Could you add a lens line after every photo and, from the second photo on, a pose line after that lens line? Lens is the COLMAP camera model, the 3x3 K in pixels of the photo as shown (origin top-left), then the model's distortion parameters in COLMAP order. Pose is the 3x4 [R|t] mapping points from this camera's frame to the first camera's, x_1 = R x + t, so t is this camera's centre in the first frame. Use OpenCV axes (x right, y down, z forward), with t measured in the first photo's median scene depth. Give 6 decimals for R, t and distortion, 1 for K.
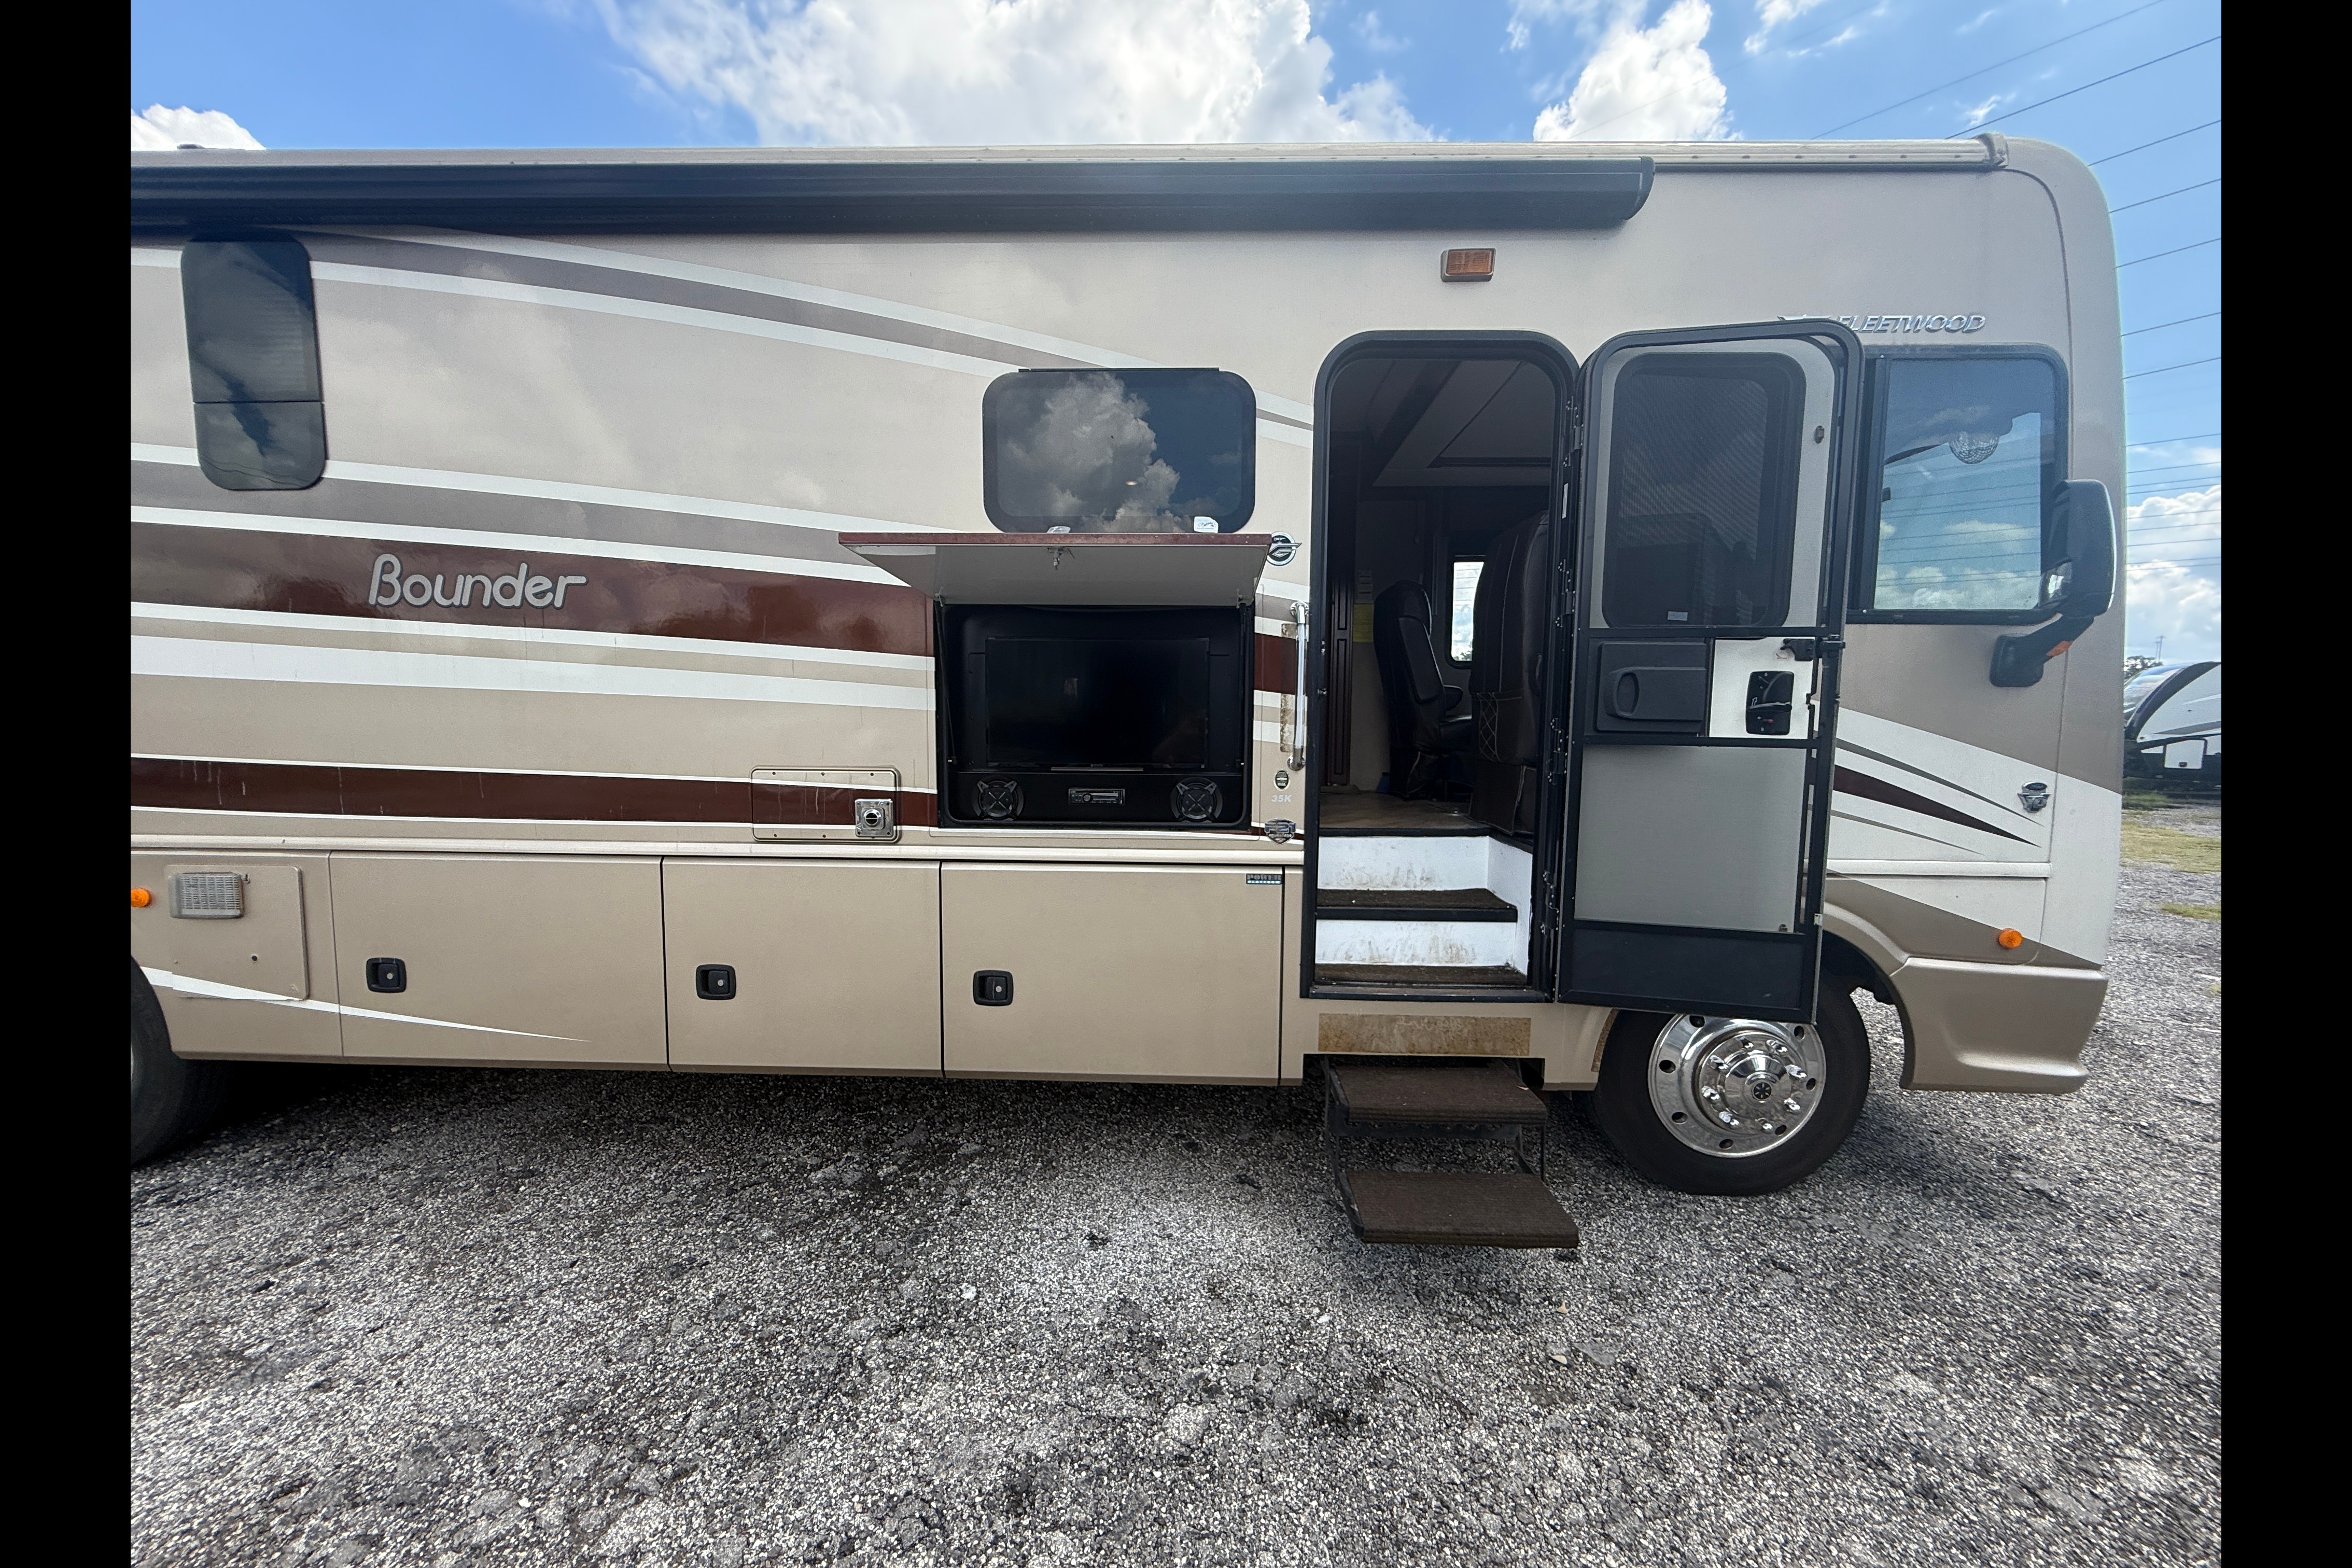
lens RADIAL K [[1003.7, 0, 1175.0], [0, 1003.7, 792.9], [0, 0, 1]] dist [0.009203, -0.000225]
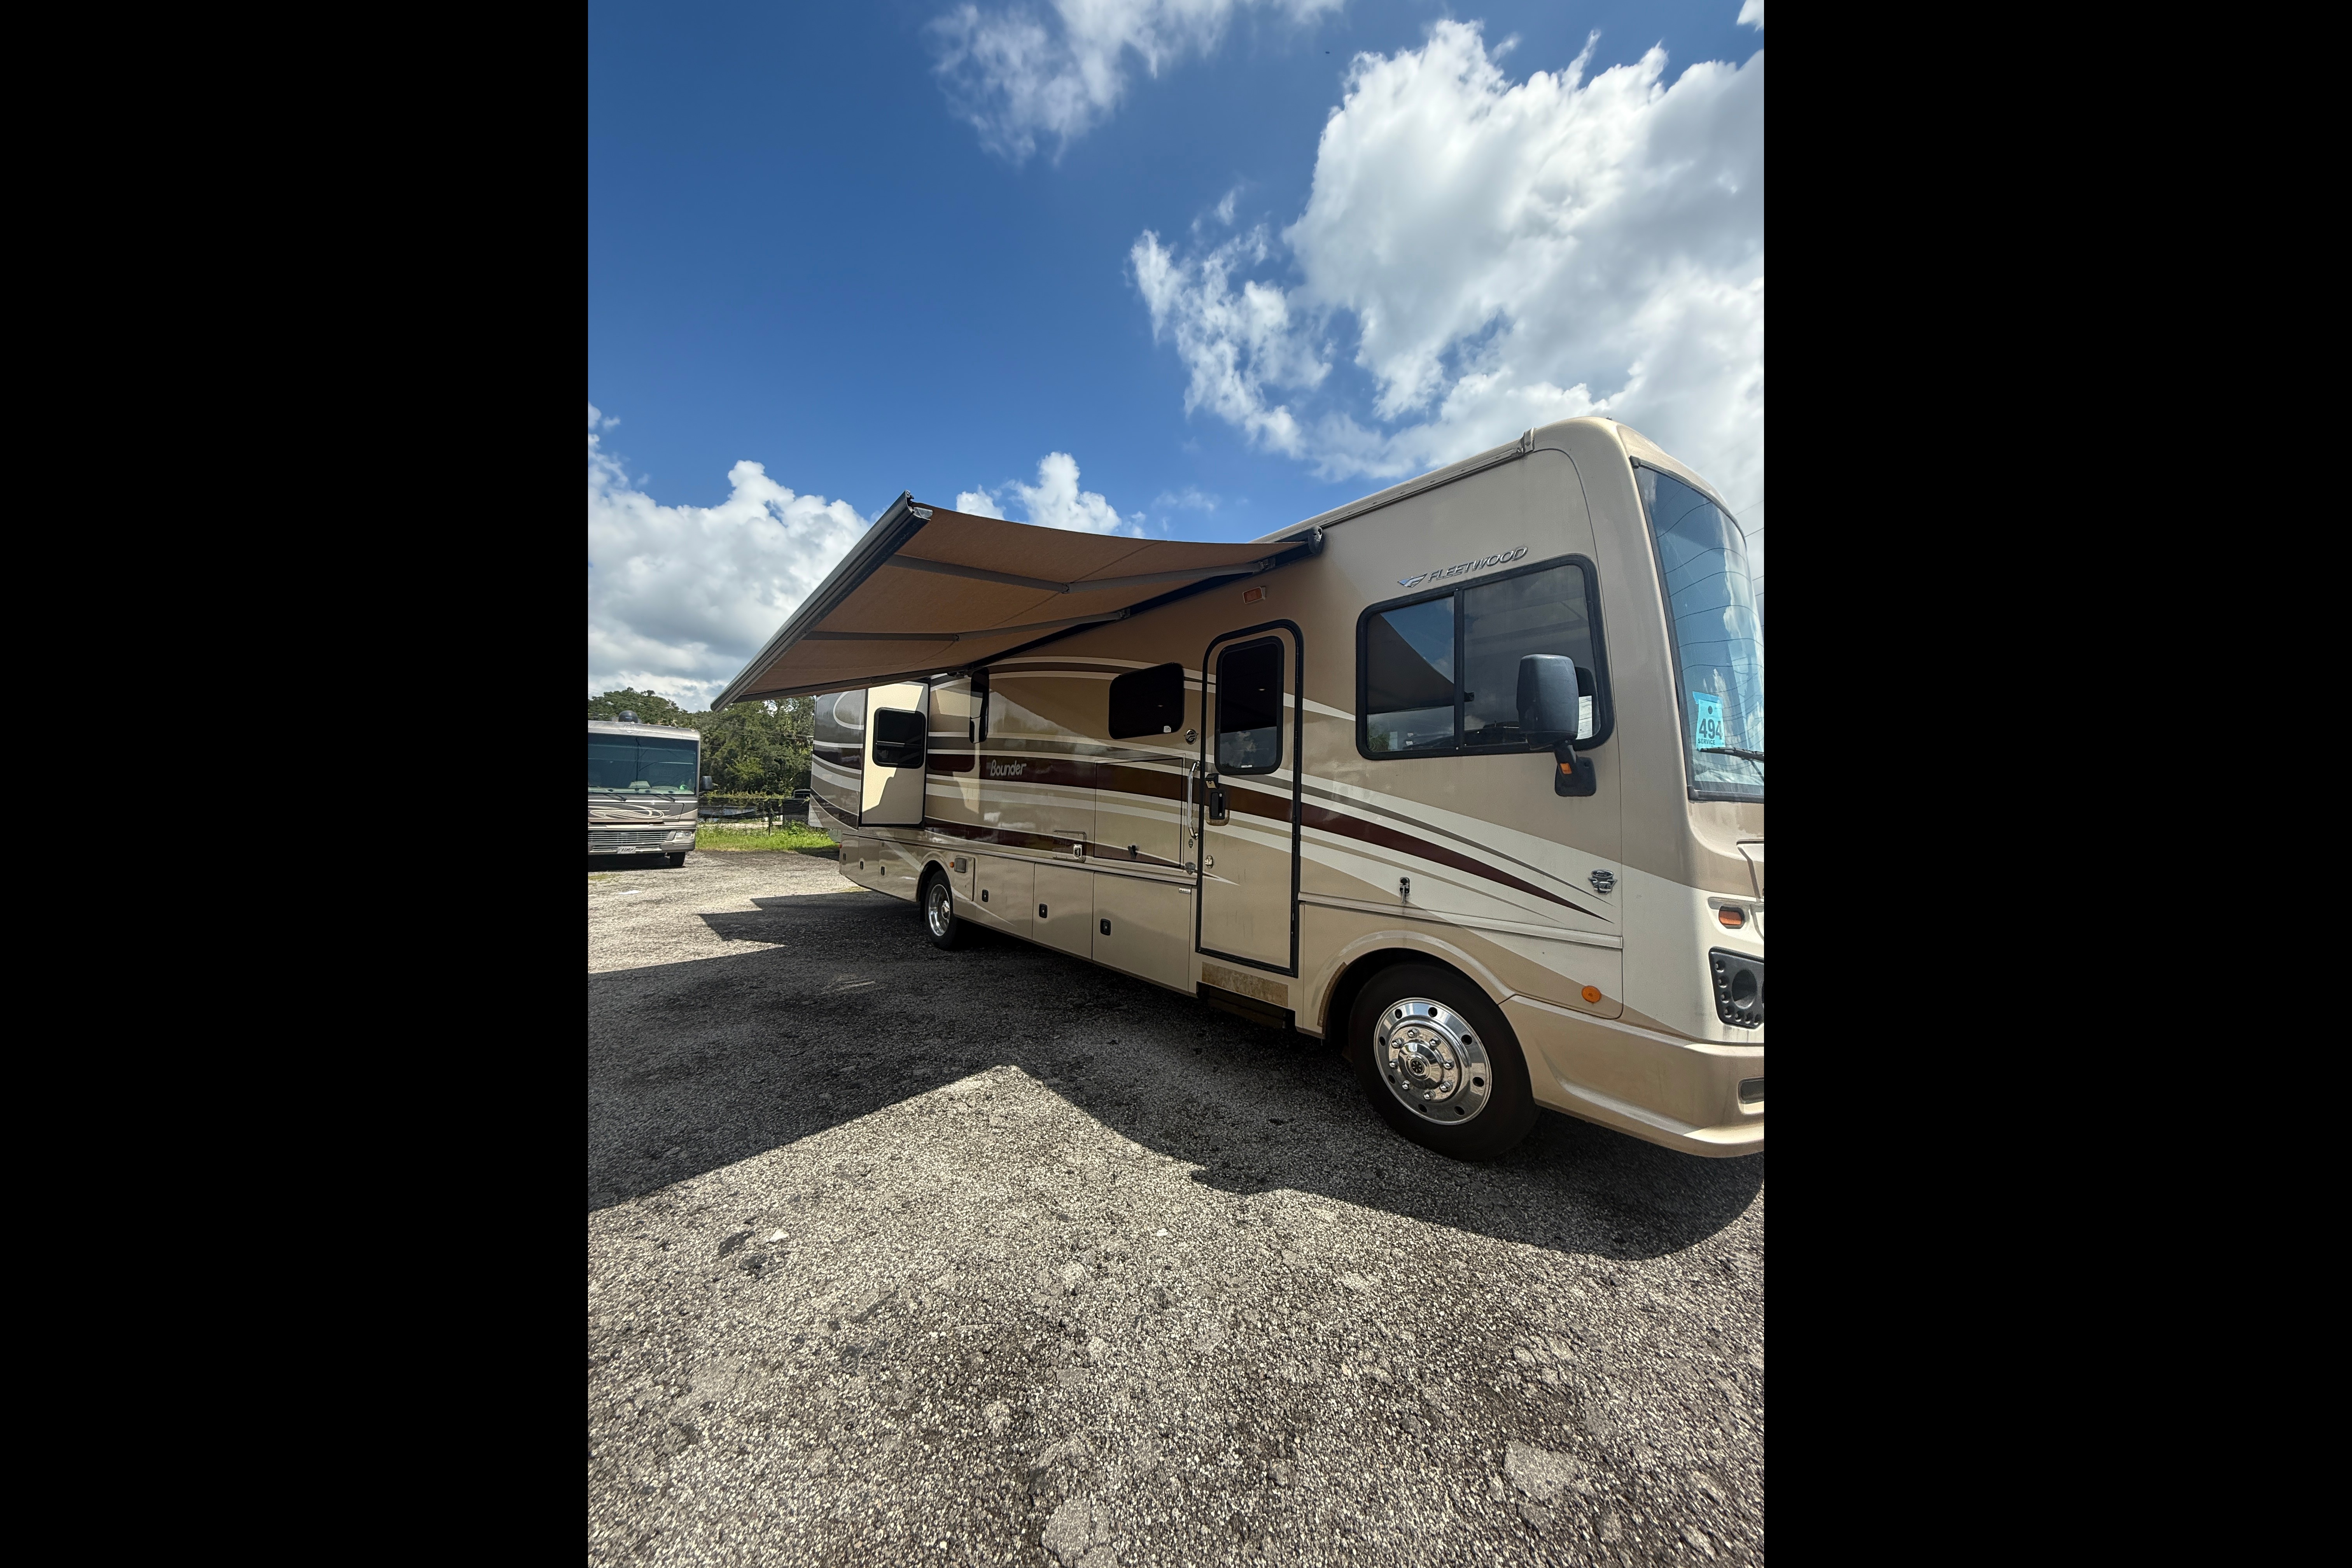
lens RADIAL K [[1003.7, 0, 1178.8], [0, 1003.7, 789.0], [0, 0, 1]] dist [0.009203, -0.000225]
pose [[0.541797, -0.021170, -0.840243, 1.800620], [-0.111397, 0.989055, -0.096750, 0.077974], [0.833095, 0.146020, 0.533509, -0.154629]]
